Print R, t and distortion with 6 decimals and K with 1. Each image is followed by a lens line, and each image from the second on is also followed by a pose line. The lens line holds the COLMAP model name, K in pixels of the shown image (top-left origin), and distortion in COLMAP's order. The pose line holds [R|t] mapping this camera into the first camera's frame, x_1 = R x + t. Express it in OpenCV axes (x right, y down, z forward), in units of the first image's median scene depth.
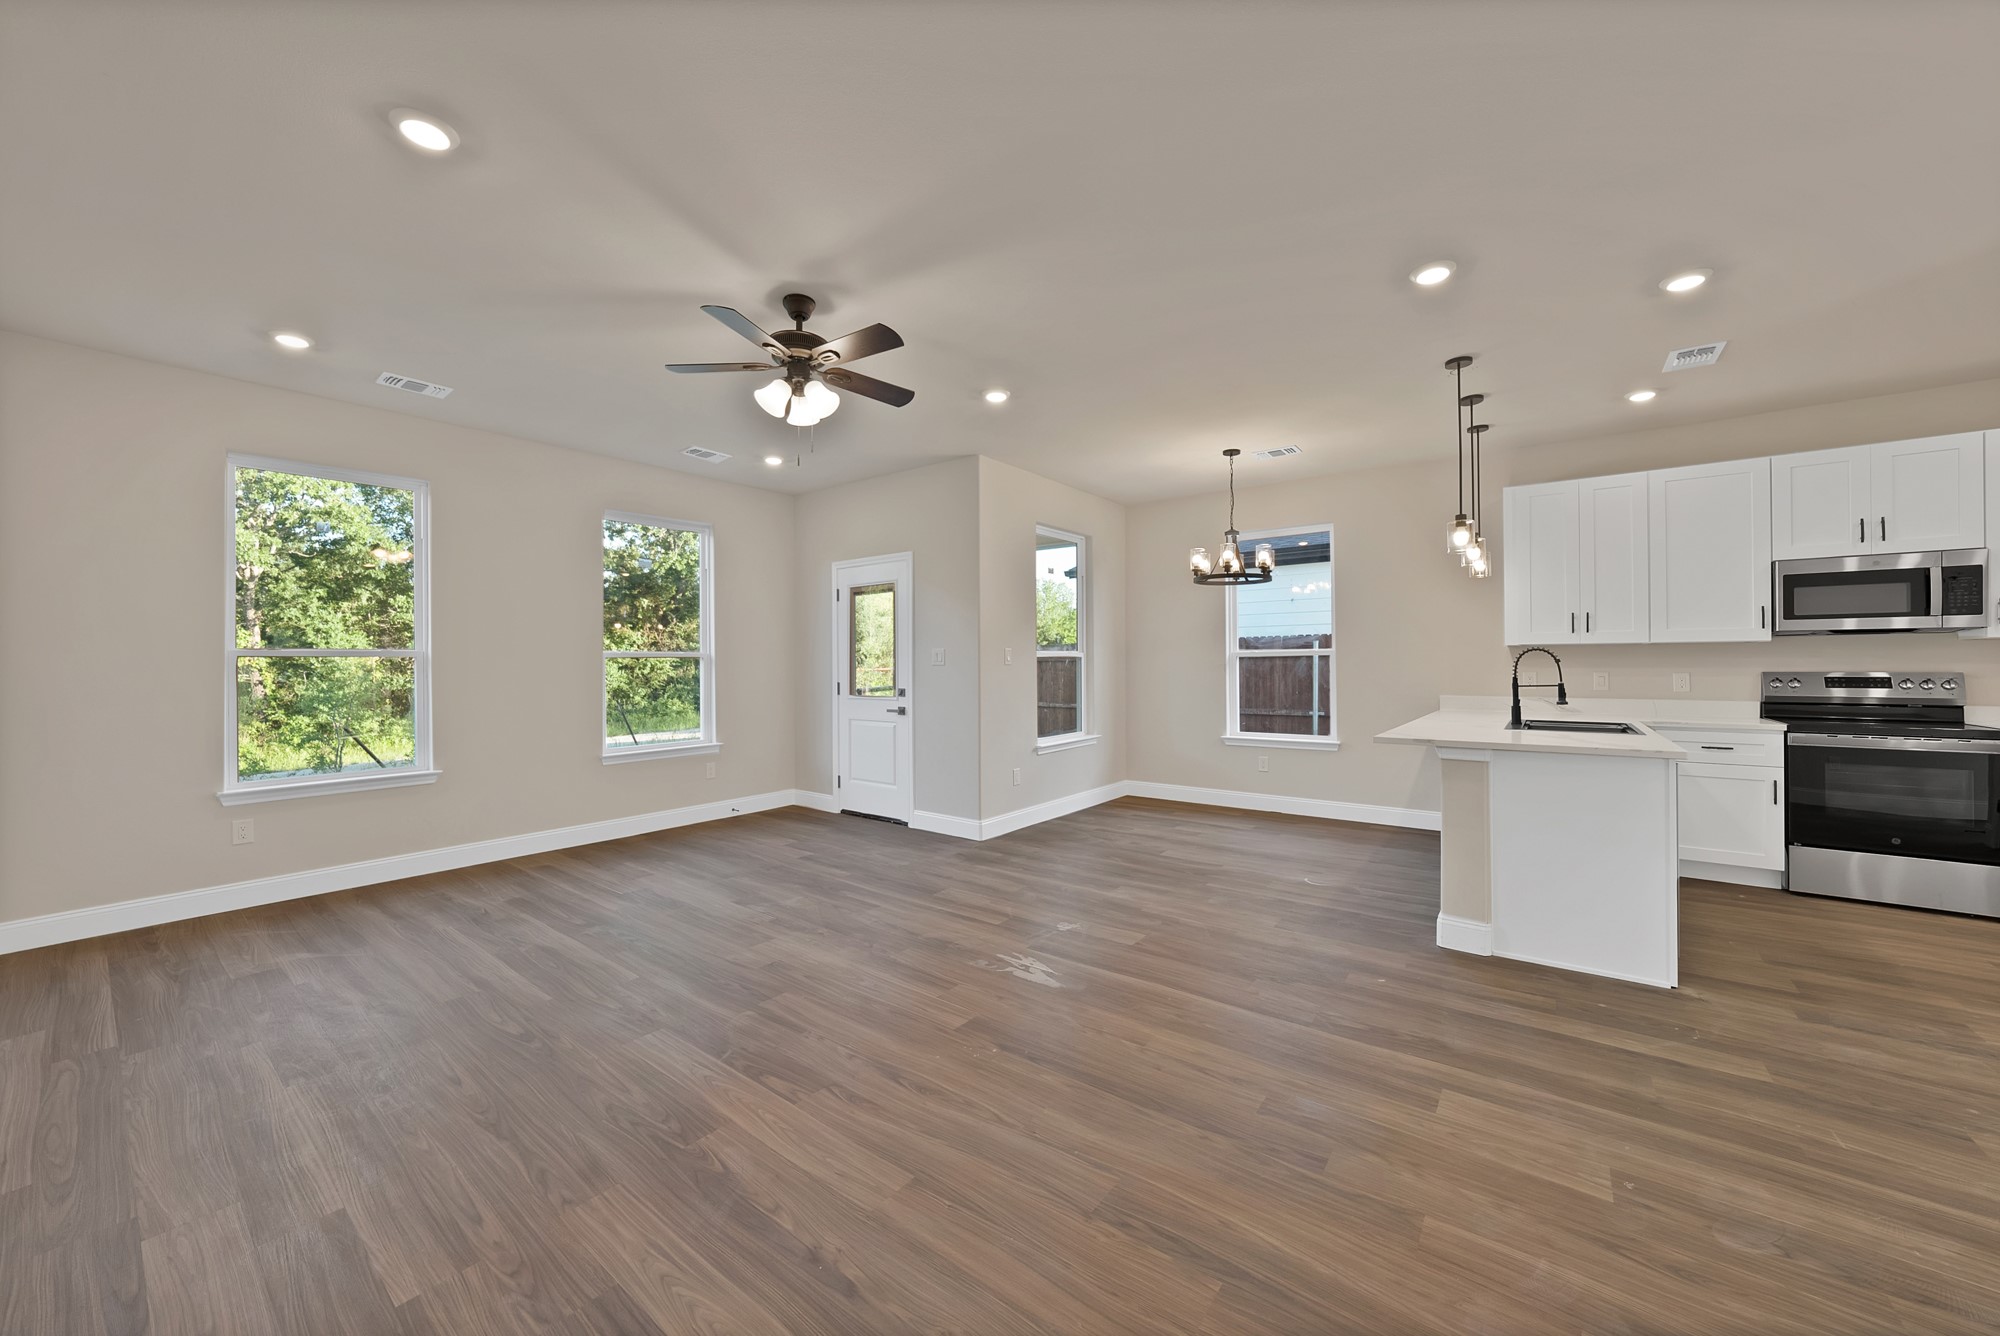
lens RADIAL K [[726.3, 0, 1005.8], [0, 726.3, 659.8], [0, 0, 1]] dist [-0.026926, 0.005963]
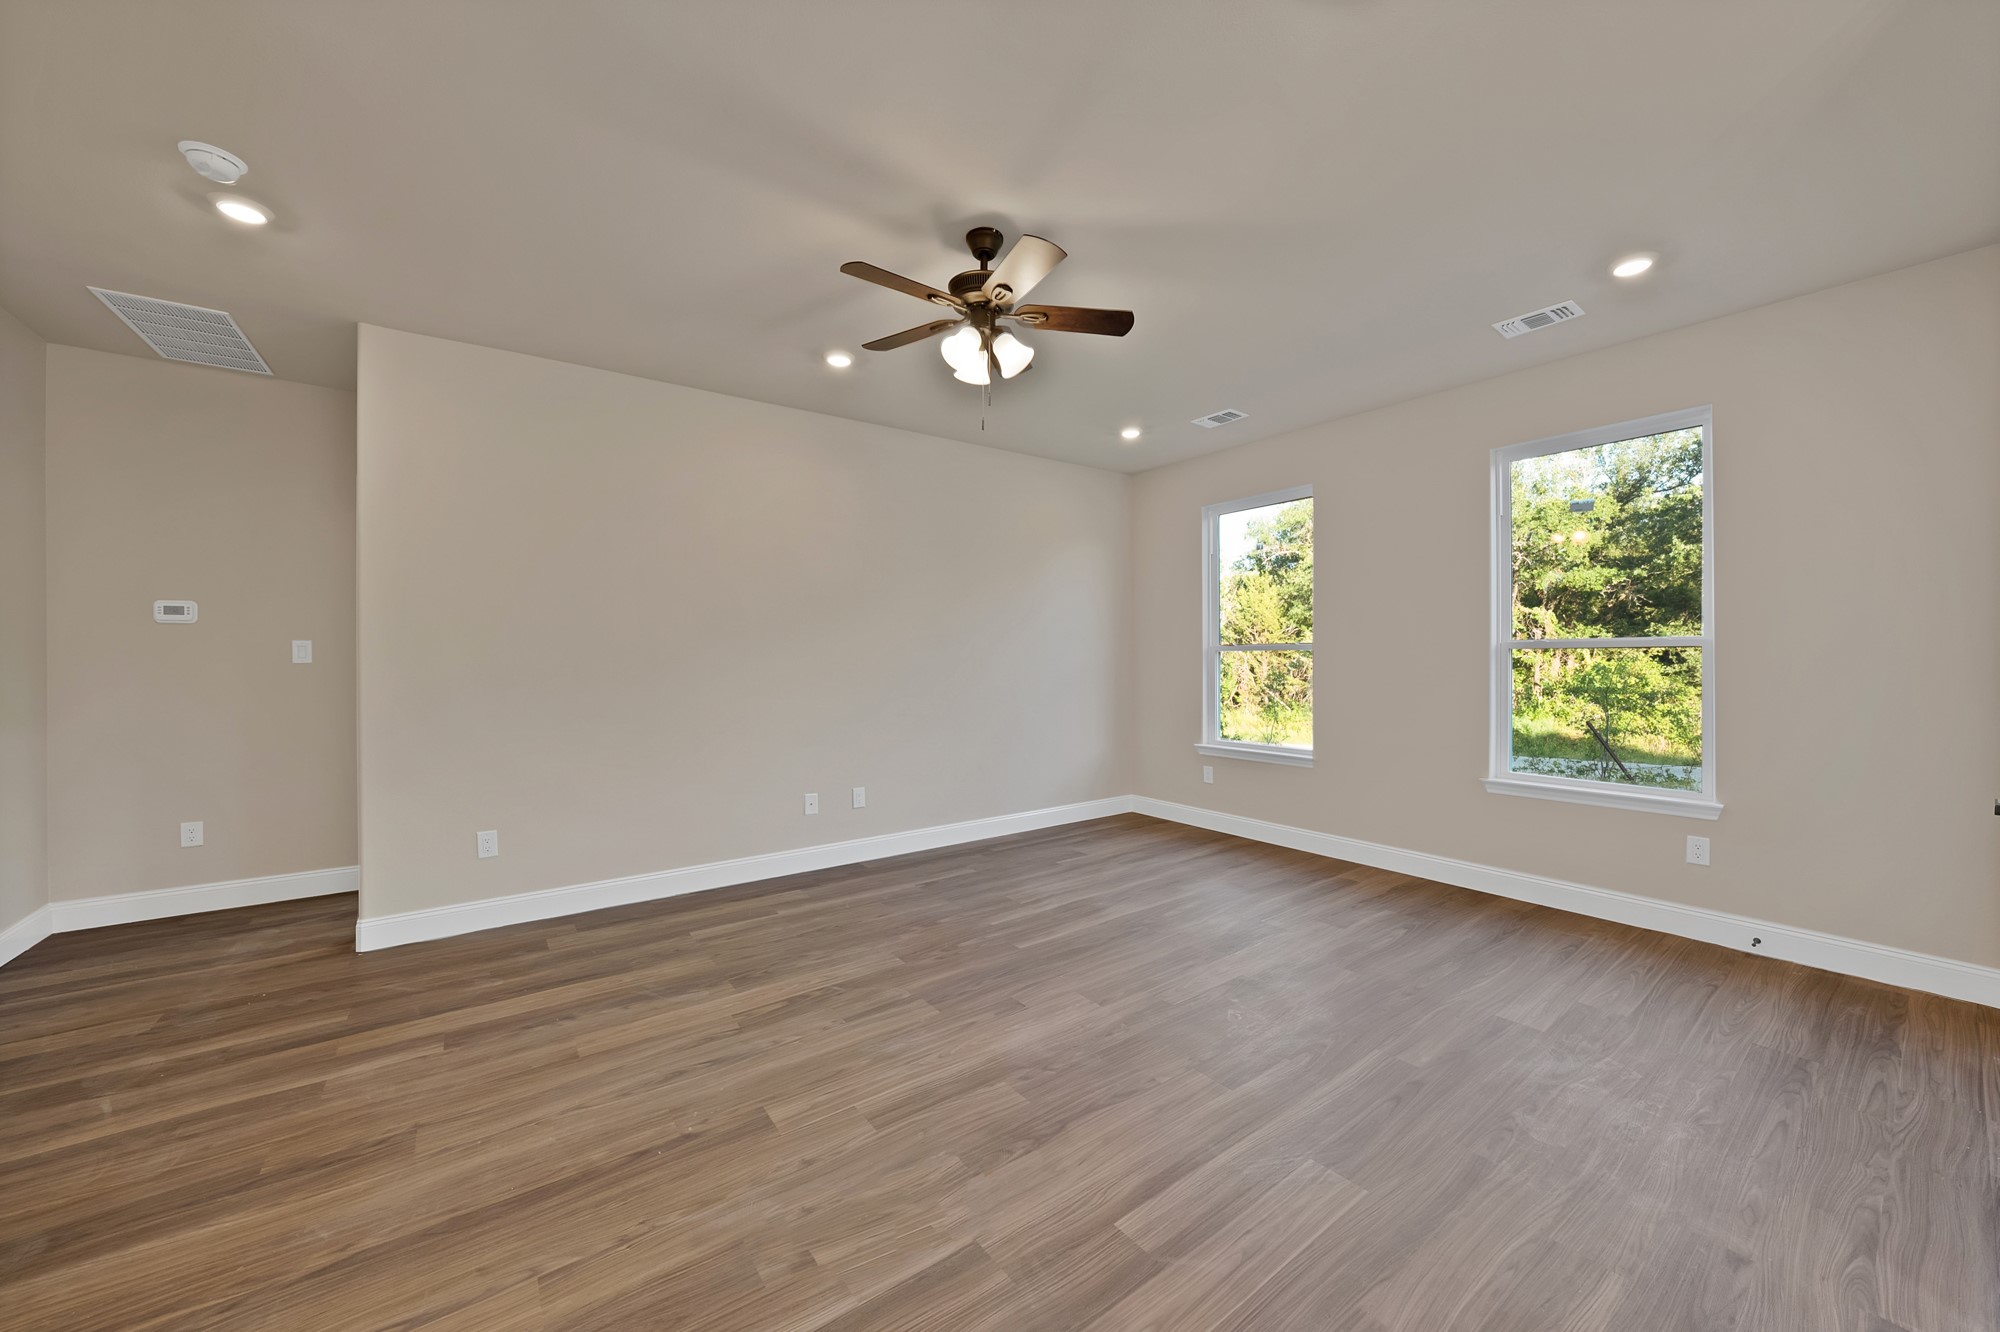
lens RADIAL K [[708.4, 0, 1000.0], [0, 708.4, 666.0], [0, 0, 1]] dist [-0.034903, 0.007248]
pose [[-0.273740, 0.020021, -0.961595, 0.407529], [0.007866, 0.999796, 0.018577, -0.010581], [0.961772, -0.002479, -0.273842, 0.972372]]
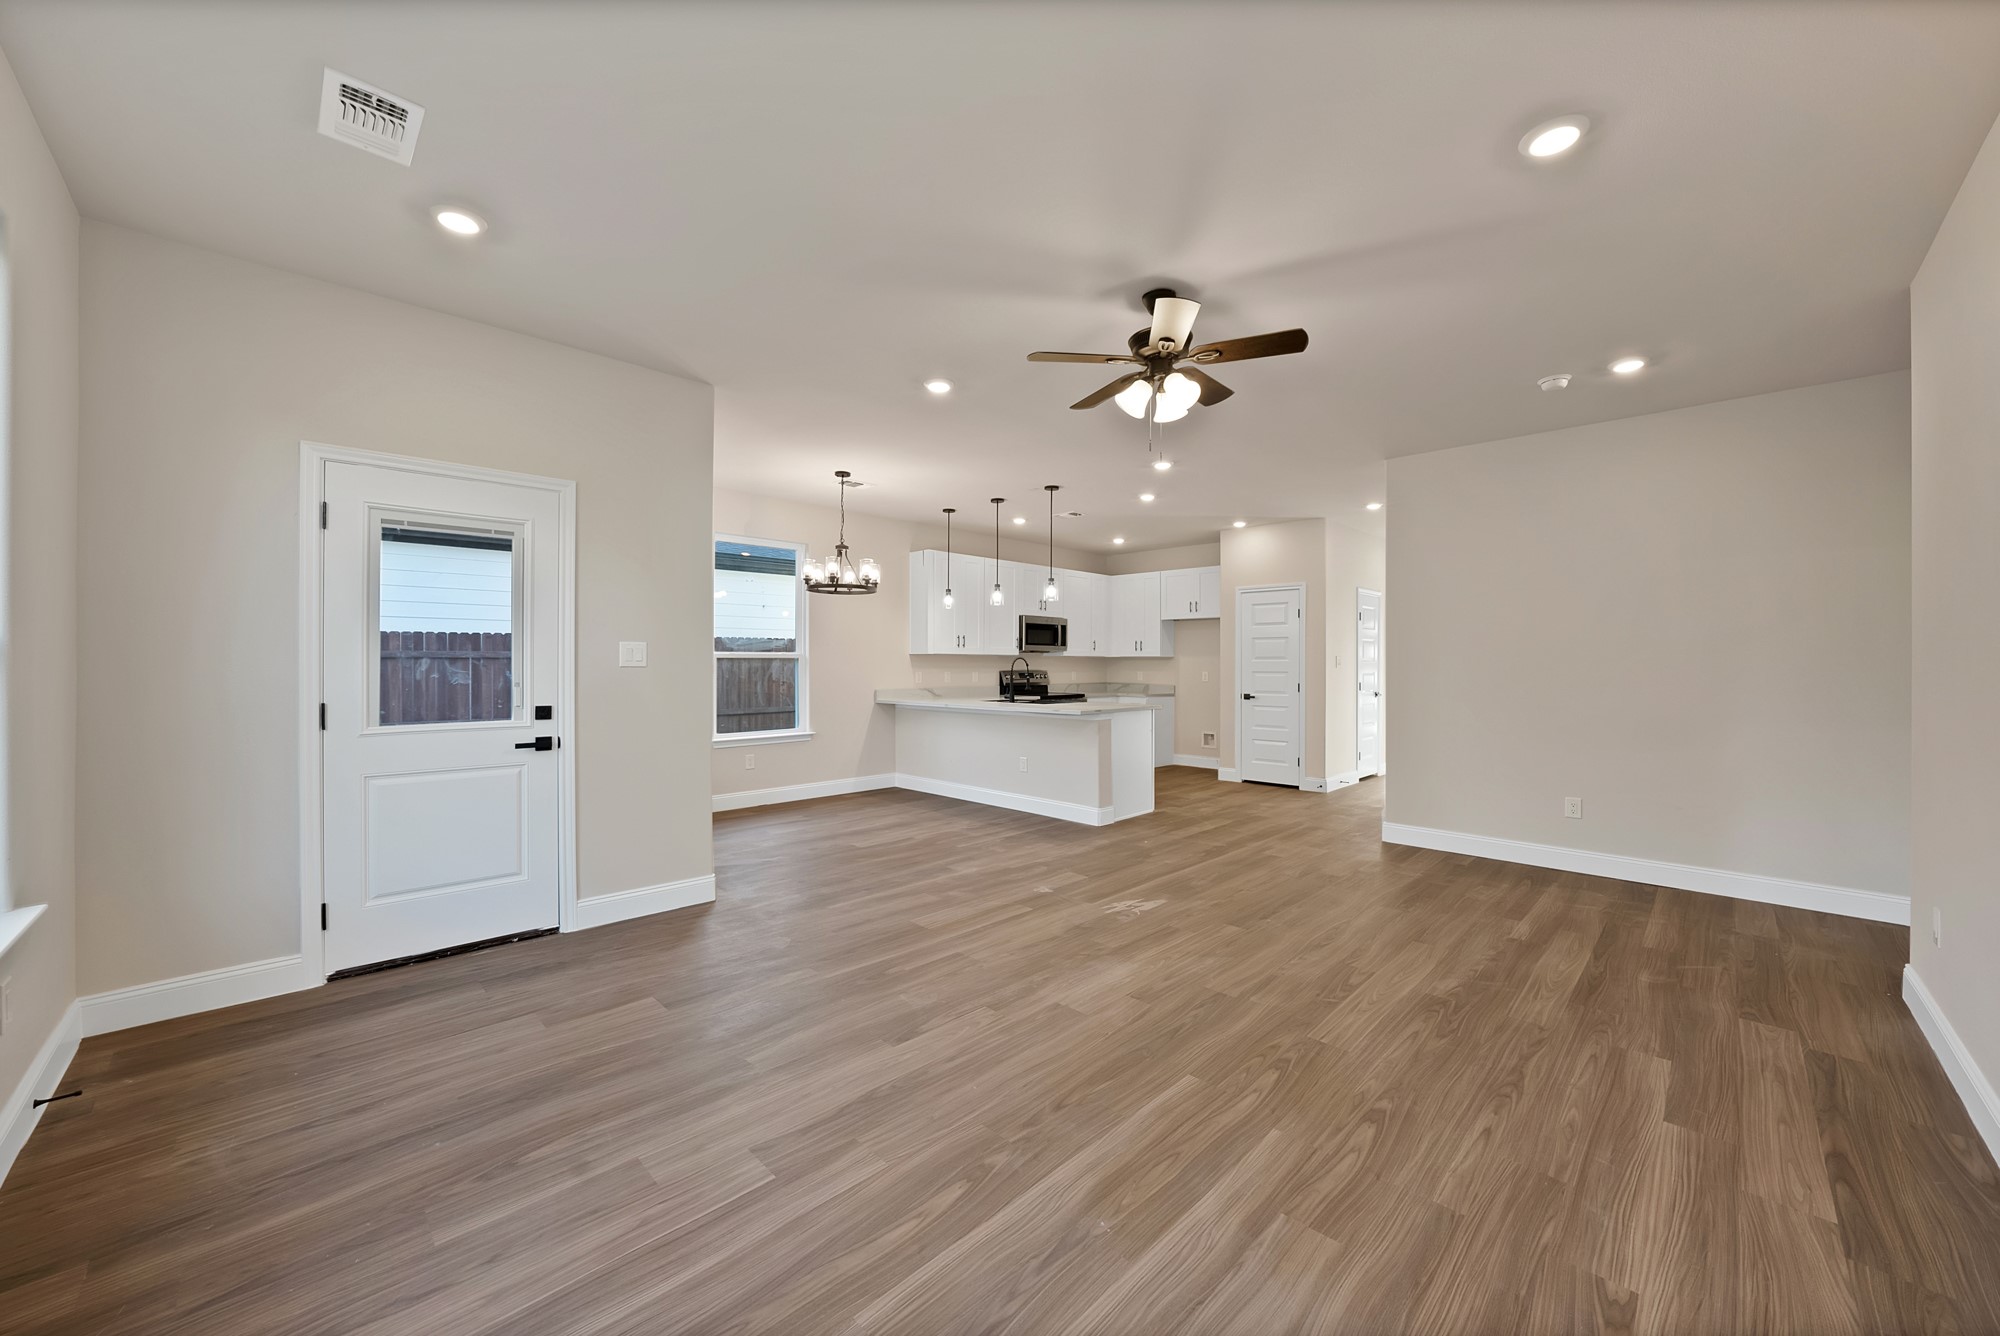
lens RADIAL K [[723.3, 0, 965.0], [0, 723.3, 667.4], [0, 0, 1]] dist [-0.027332, 0.005415]
pose [[0.169047, 0.000573, 0.985608, -0.996416], [-0.008773, 0.999961, 0.000923, 0.007418], [-0.985569, -0.008803, 0.169046, 0.850465]]
